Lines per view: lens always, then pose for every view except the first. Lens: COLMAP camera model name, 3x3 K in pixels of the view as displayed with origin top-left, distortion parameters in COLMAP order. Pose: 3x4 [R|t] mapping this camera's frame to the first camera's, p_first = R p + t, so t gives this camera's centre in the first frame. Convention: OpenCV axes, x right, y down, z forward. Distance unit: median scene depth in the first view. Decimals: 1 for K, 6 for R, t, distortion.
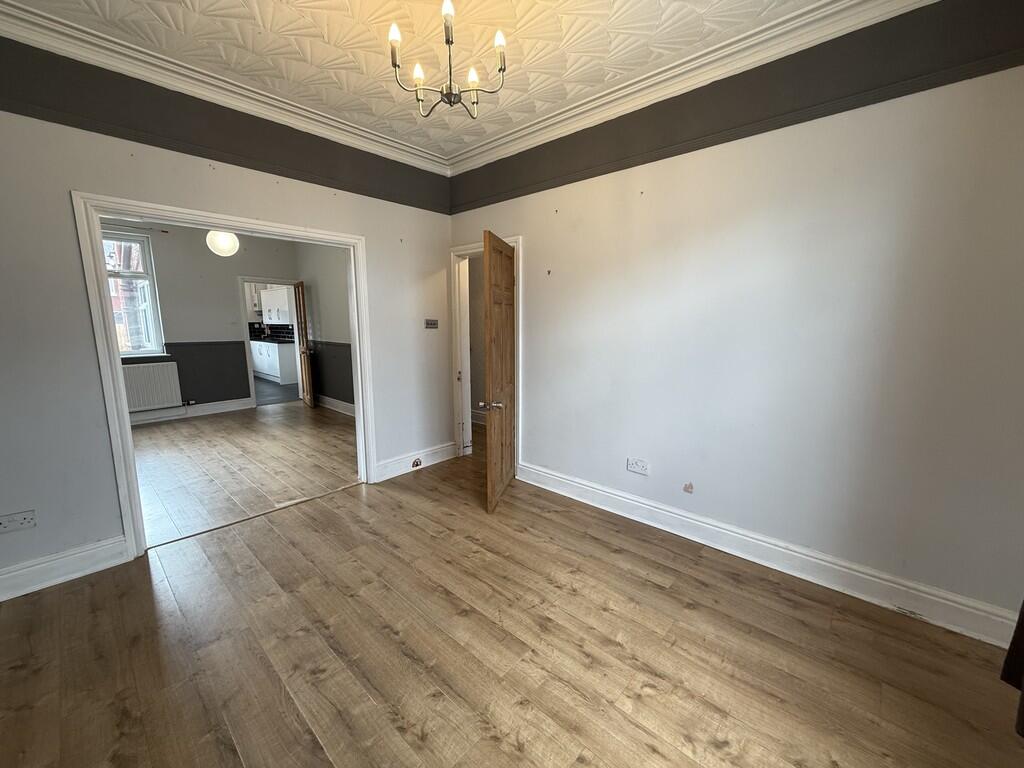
lens RADIAL K [[407.5, 0, 510.8], [0, 407.5, 382.8], [0, 0, 1]] dist [0.001091, -0.000009]
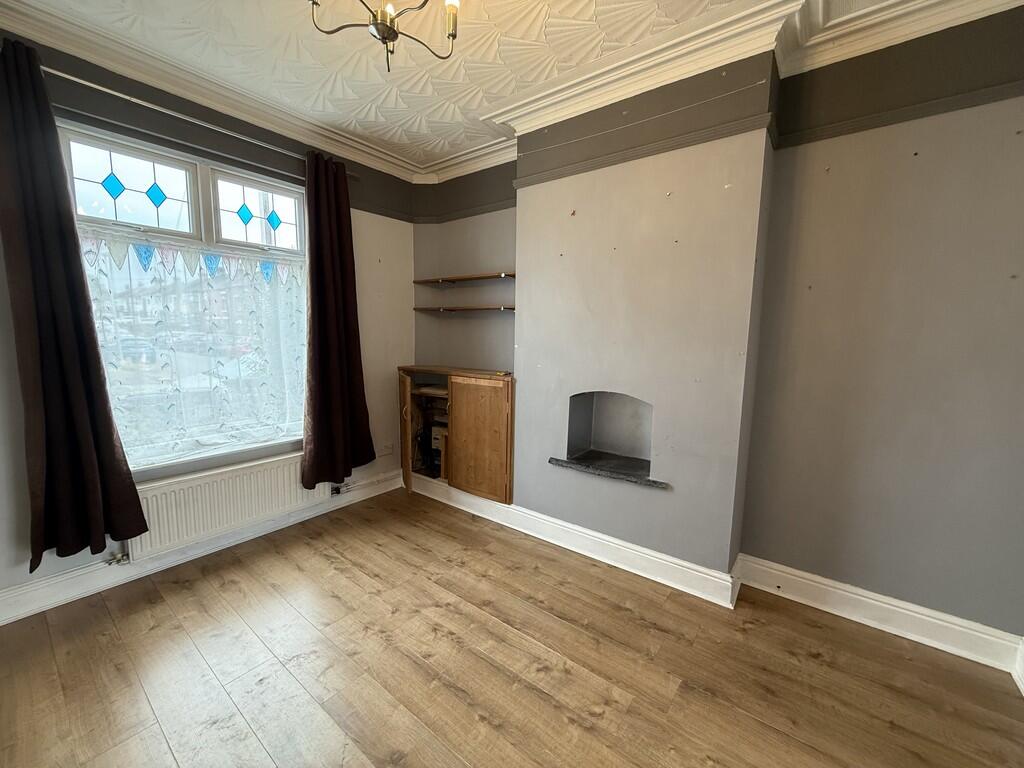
lens RADIAL K [[407.5, 0, 511.3], [0, 407.5, 381.5], [0, 0, 1]] dist [0.001091, -0.000009]
pose [[-0.996262, -0.001841, -0.086363, -0.298595], [-0.025001, 0.963131, 0.267867, -0.287805], [0.082686, 0.269025, -0.959577, 1.804903]]
